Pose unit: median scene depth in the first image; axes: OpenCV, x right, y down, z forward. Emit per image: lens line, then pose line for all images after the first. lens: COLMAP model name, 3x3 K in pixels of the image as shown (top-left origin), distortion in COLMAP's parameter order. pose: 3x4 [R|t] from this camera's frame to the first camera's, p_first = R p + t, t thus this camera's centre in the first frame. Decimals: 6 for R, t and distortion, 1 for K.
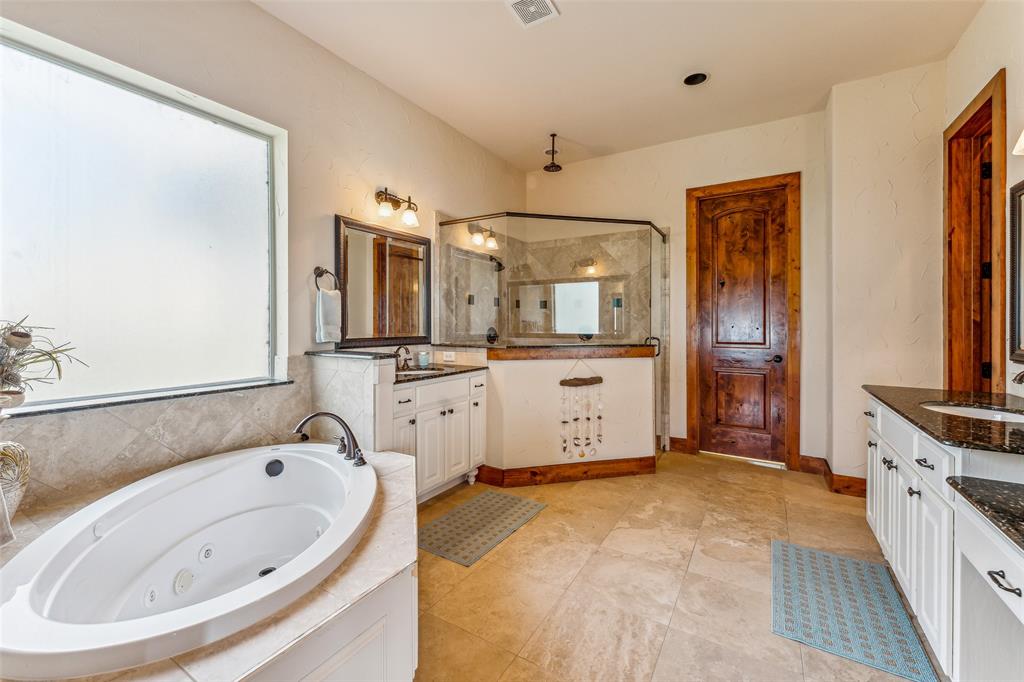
lens RADIAL K [[410.5, 0, 514.7], [0, 410.5, 324.6], [0, 0, 1]] dist [0.001767, 0.000963]
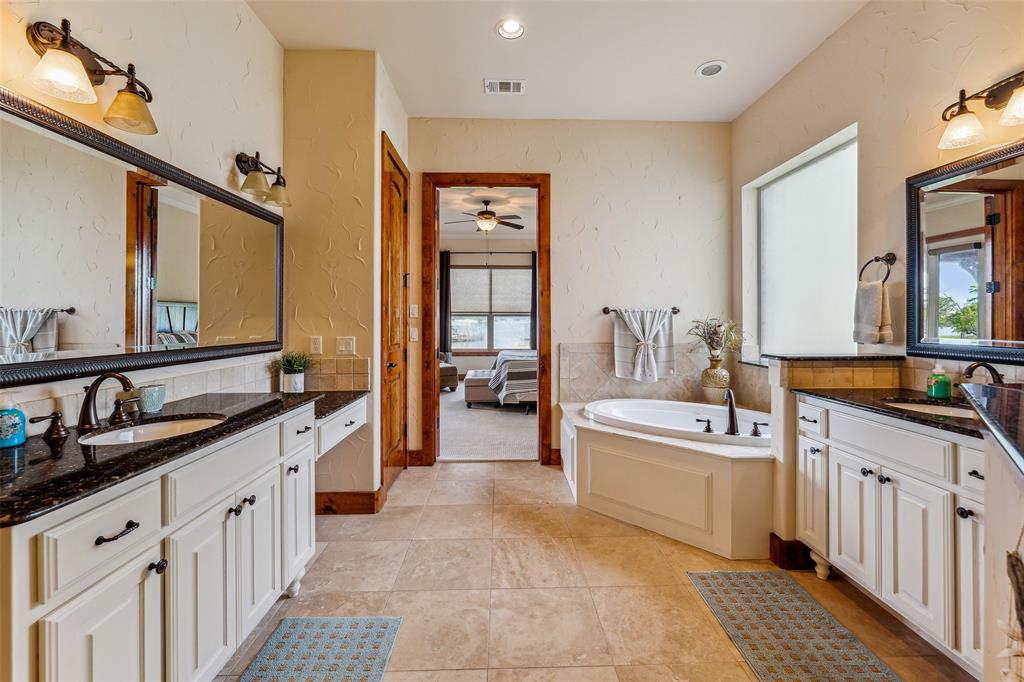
lens RADIAL K [[410.5, 0, 514.9], [0, 410.5, 323.5], [0, 0, 1]] dist [0.001767, 0.000963]
pose [[-0.831678, -0.001542, -0.555257, 0.862681], [-0.004374, 0.999983, 0.003774, 0.001599], [0.555242, 0.005567, -0.831671, 1.796974]]
